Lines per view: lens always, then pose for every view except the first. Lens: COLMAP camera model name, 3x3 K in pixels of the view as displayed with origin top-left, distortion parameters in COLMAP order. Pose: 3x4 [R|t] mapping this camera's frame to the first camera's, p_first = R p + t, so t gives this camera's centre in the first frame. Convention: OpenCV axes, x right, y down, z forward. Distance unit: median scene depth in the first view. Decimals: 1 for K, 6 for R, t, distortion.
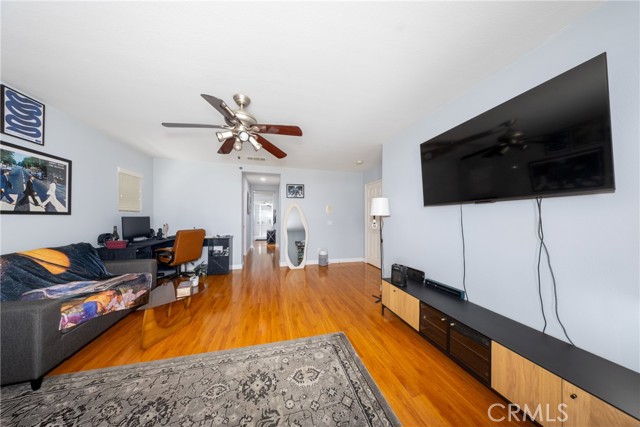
lens RADIAL K [[185.9, 0, 319.7], [0, 185.9, 211.7], [0, 0, 1]] dist [-0.005112, -0.000193]
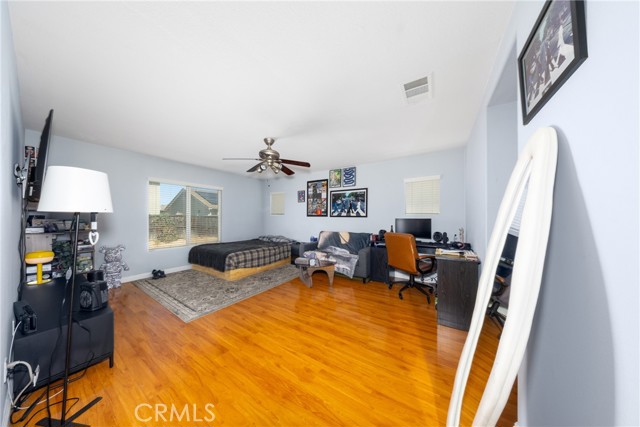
lens RADIAL K [[185.9, 0, 320.9], [0, 185.9, 215.2], [0, 0, 1]] dist [-0.005112, -0.000193]
pose [[-0.739958, -0.015829, -0.672467, 0.270643], [0.007020, 0.999487, -0.031251, 0.054907], [0.672617, -0.027845, -0.739467, 2.260842]]
